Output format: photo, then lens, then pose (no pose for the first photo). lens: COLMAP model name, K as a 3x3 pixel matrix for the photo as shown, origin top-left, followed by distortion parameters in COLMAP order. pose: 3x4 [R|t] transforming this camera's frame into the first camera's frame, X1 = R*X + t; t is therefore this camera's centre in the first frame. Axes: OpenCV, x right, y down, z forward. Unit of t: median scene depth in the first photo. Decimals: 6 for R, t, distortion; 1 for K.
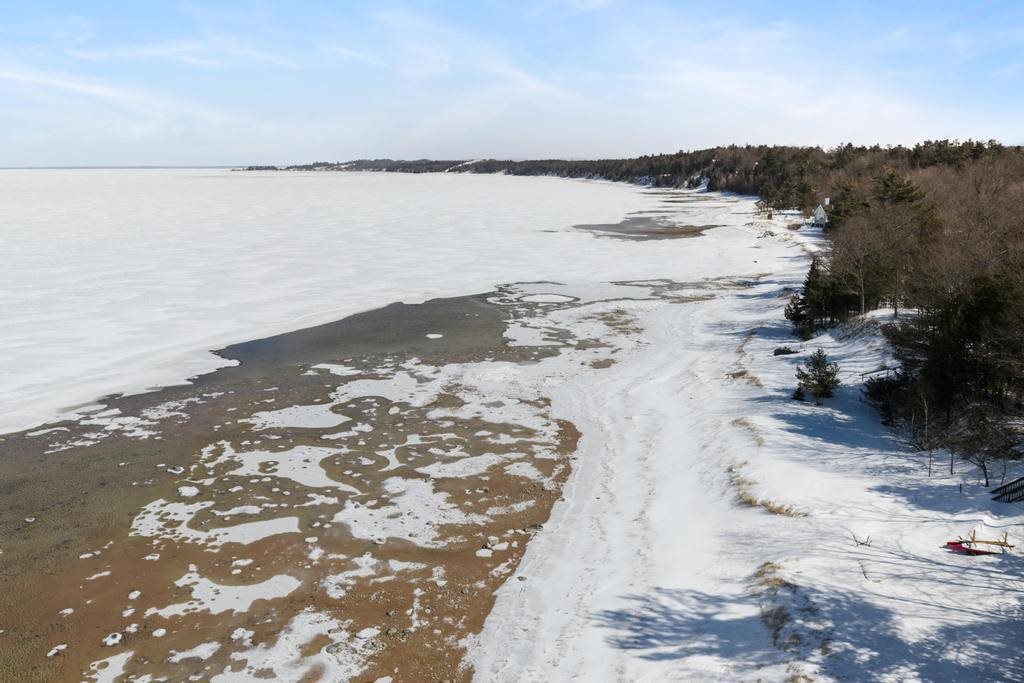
lens RADIAL K [[842.8, 0, 510.7], [0, 842.8, 341.6], [0, 0, 1]] dist [-0.000917, 0.001723]
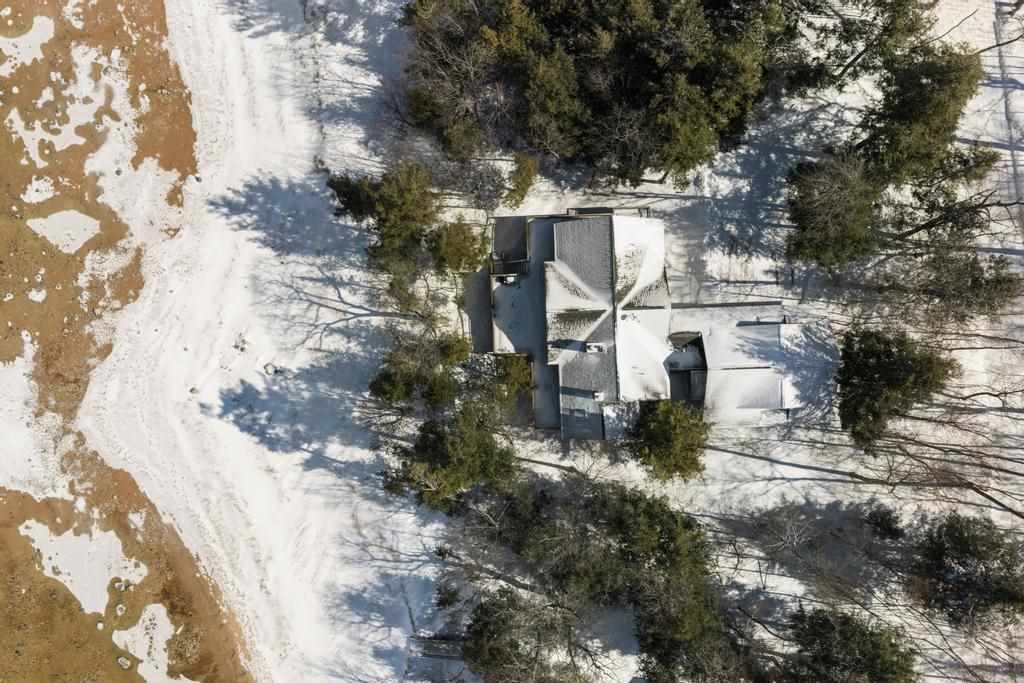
lens RADIAL K [[842.8, 0, 510.7], [0, 842.8, 335.9], [0, 0, 1]] dist [-0.000917, 0.001723]
pose [[0.936279, -0.351228, 0.004580, 0.488641], [0.068901, 0.196426, 0.978095, -1.486647], [-0.344434, -0.915454, 0.208109, -0.359714]]
